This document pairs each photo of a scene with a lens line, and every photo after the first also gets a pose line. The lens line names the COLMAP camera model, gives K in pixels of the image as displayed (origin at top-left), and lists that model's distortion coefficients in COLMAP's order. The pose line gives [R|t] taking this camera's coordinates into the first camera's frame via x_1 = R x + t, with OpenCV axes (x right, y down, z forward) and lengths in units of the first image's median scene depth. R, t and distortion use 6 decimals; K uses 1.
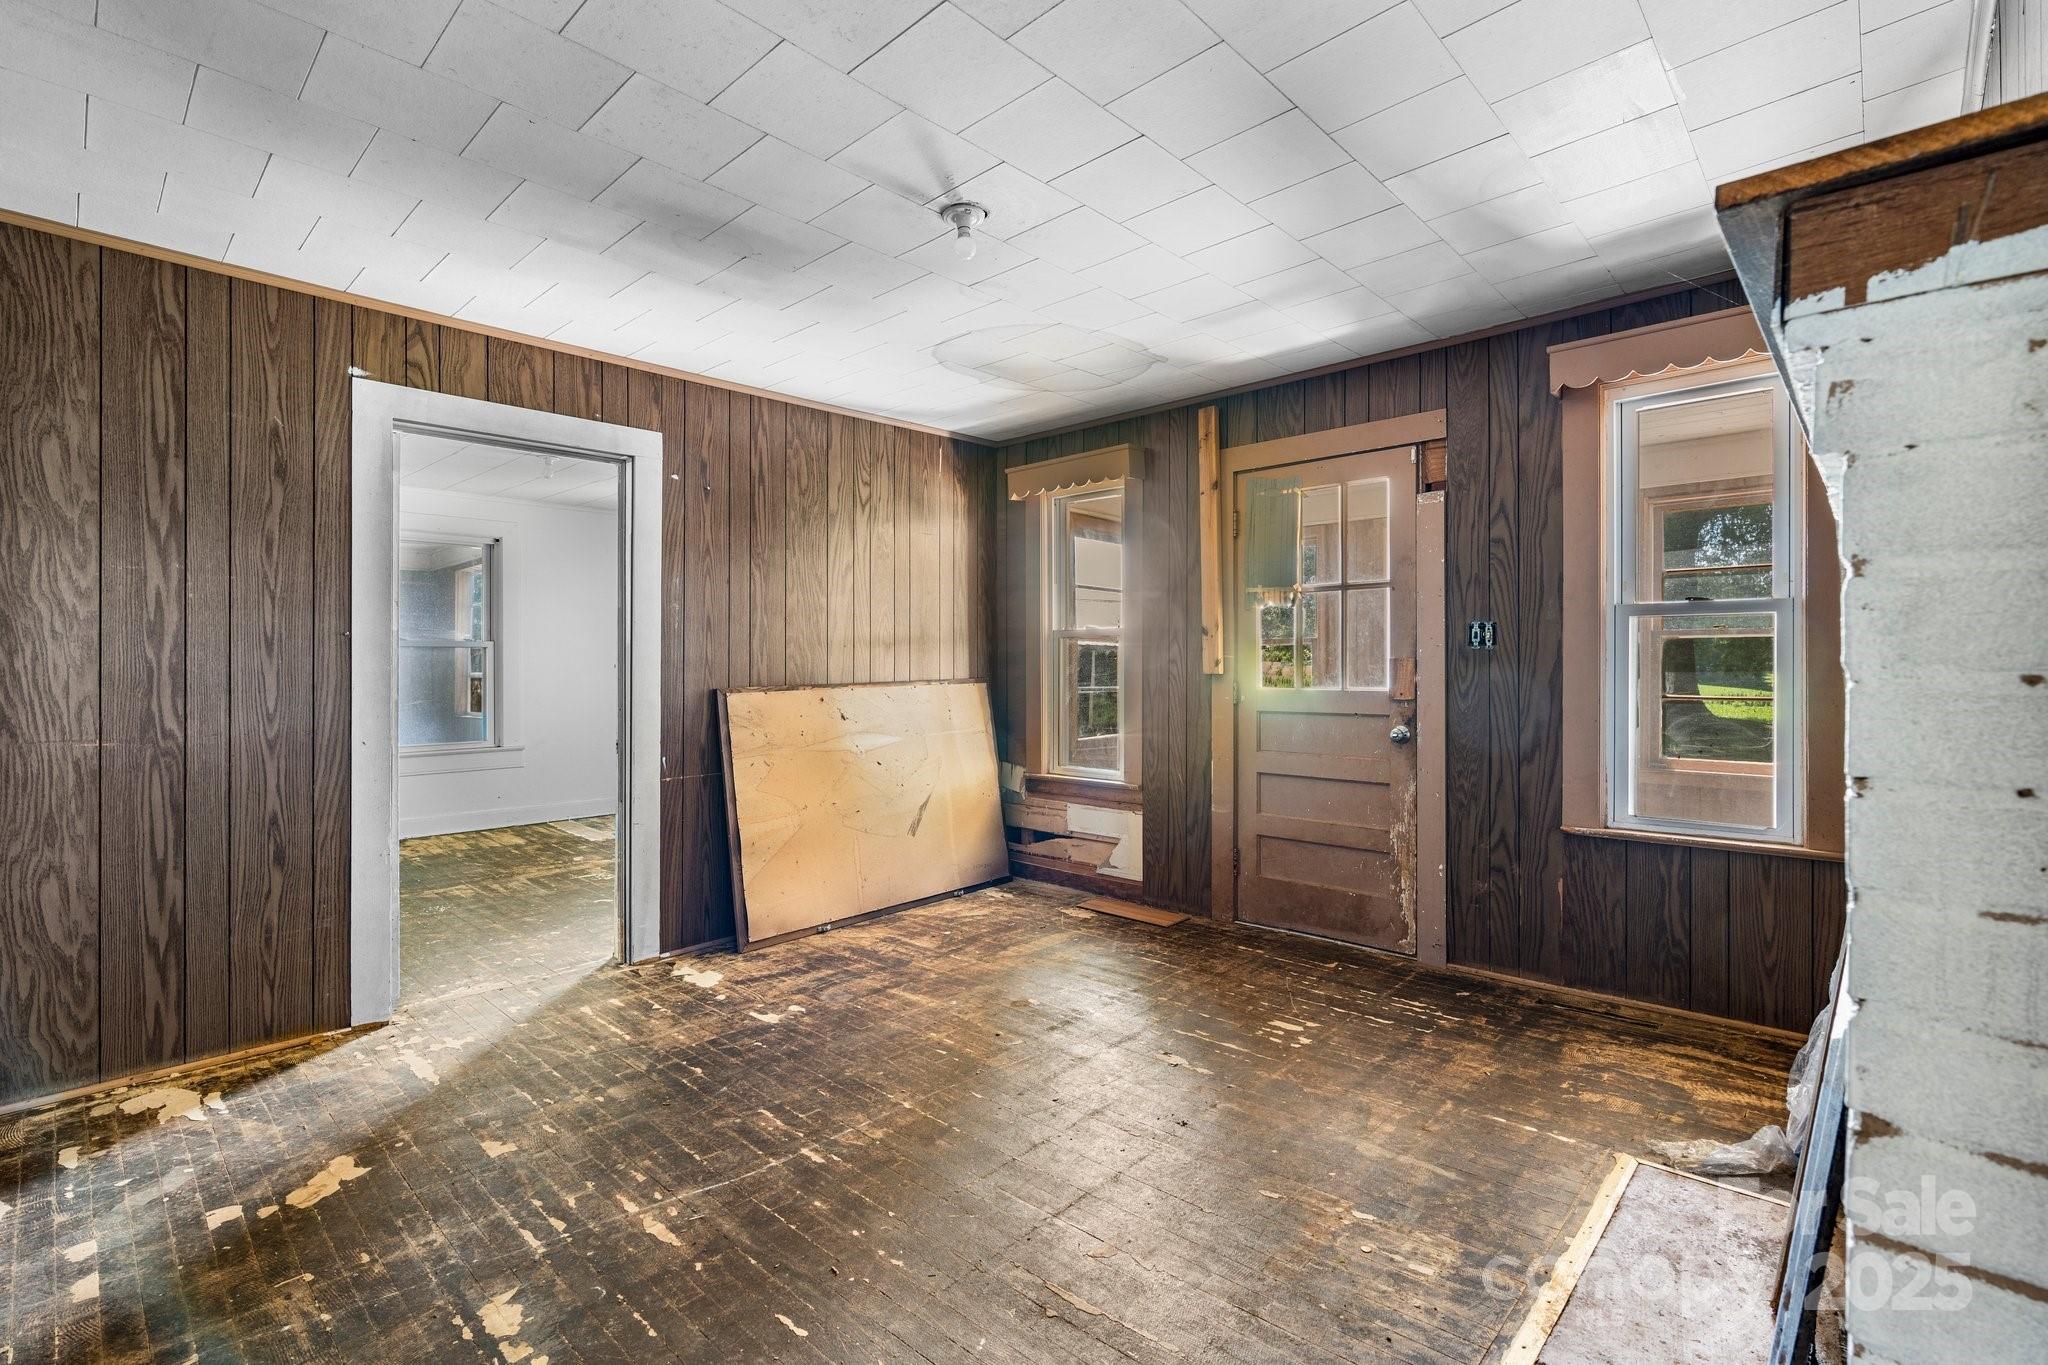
lens RADIAL K [[932.9, 0, 1025.4], [0, 932.9, 669.1], [0, 0, 1]] dist [-0.008158, 0.001958]
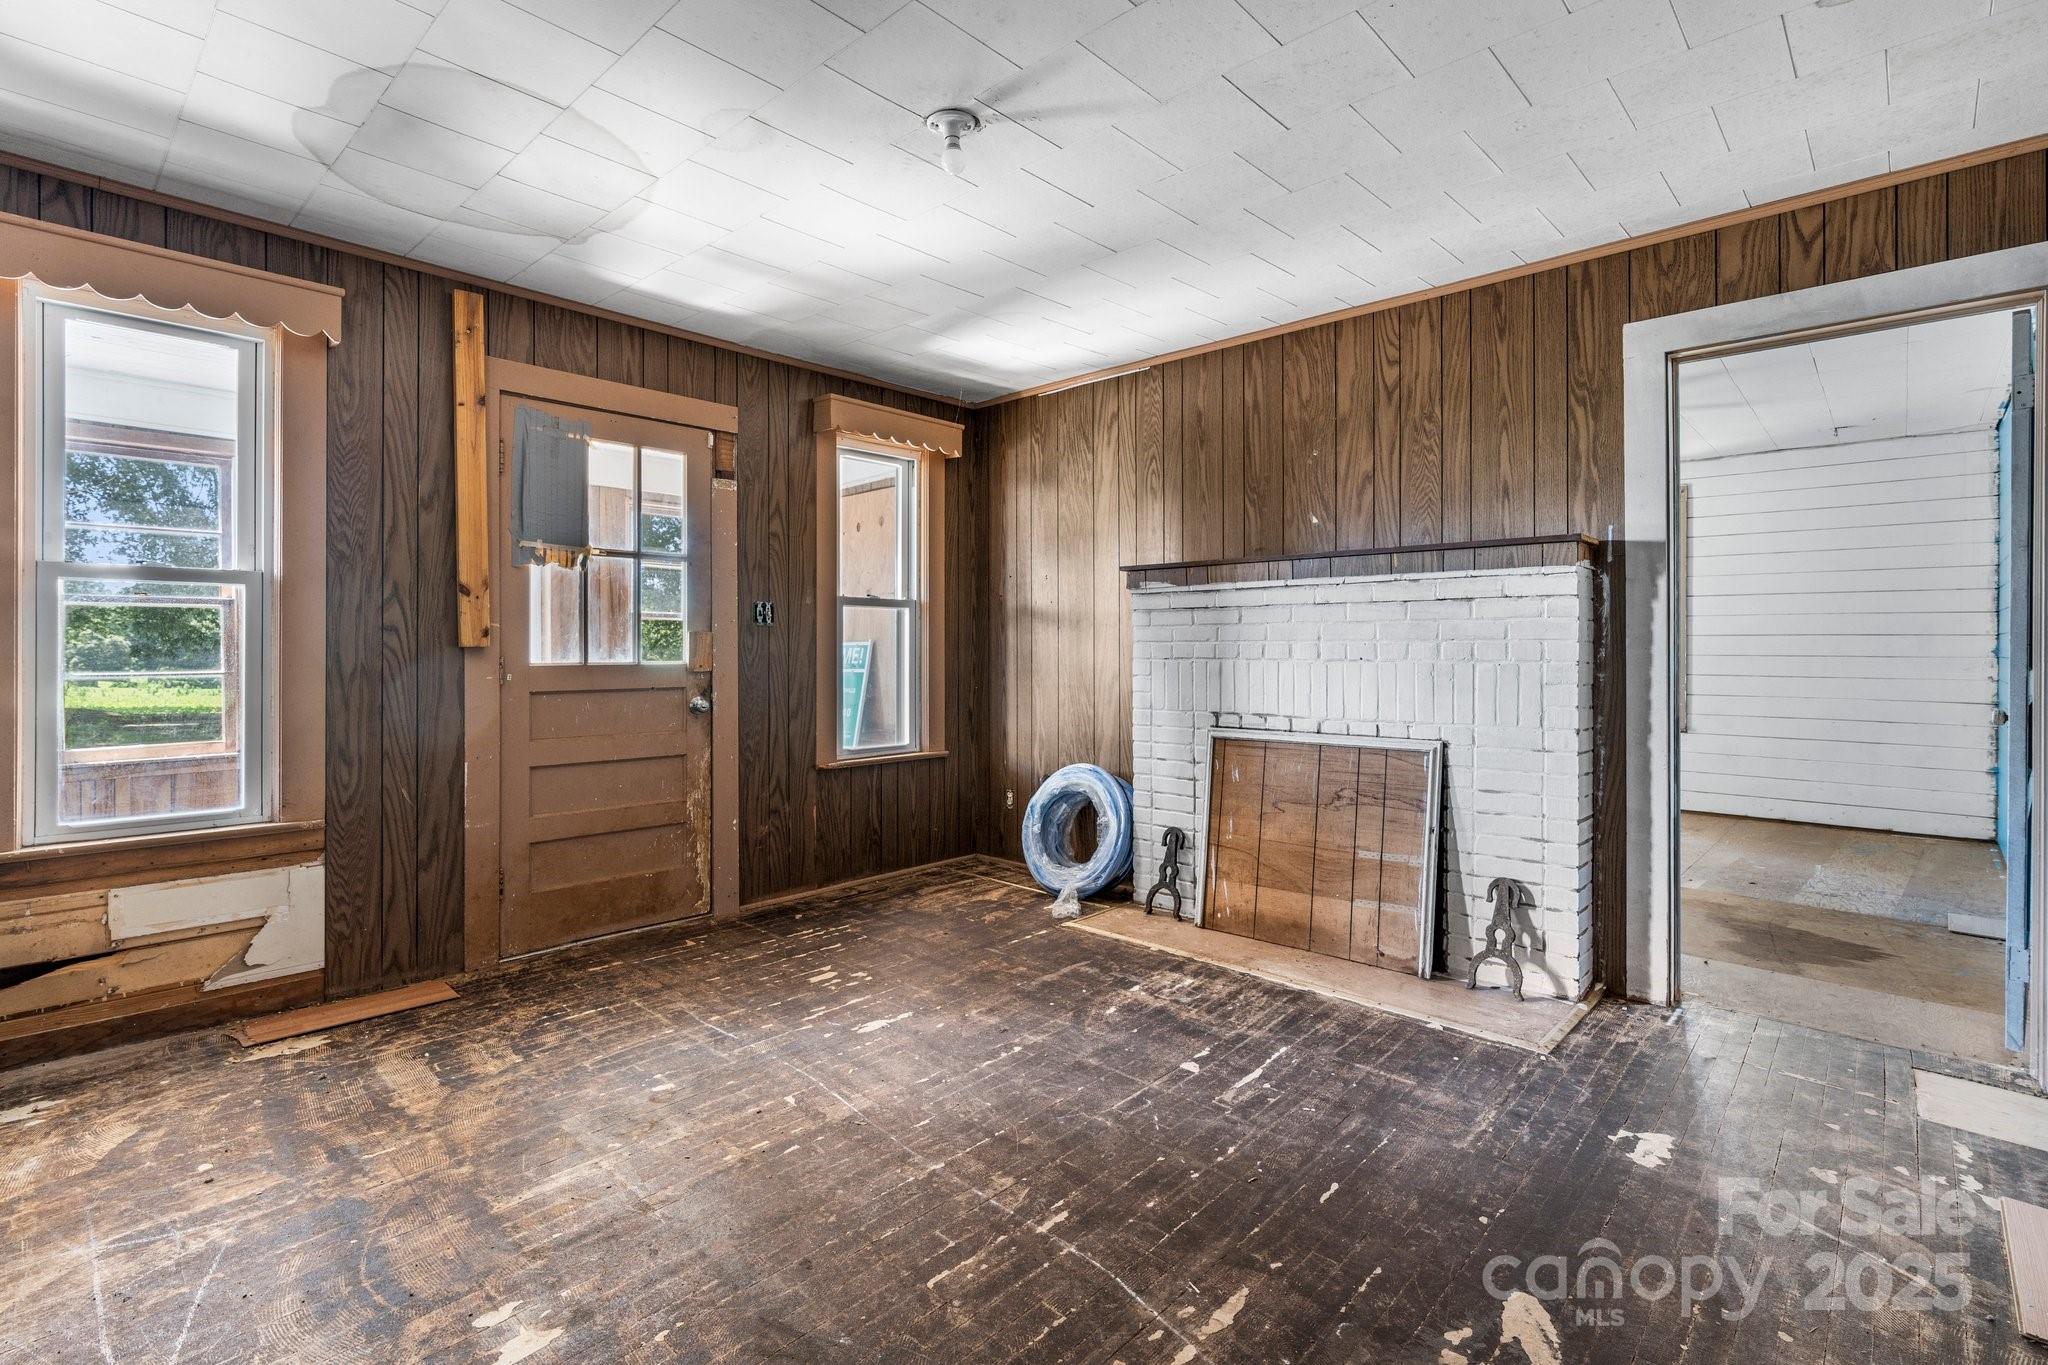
lens RADIAL K [[932.9, 0, 1052.8], [0, 932.9, 655.5], [0, 0, 1]] dist [-0.008158, 0.001958]
pose [[-0.009312, -0.005199, 0.999943, -0.672797], [-0.000058, 0.999986, 0.005199, 0.009923], [-0.999957, -0.000010, -0.009312, 0.644401]]
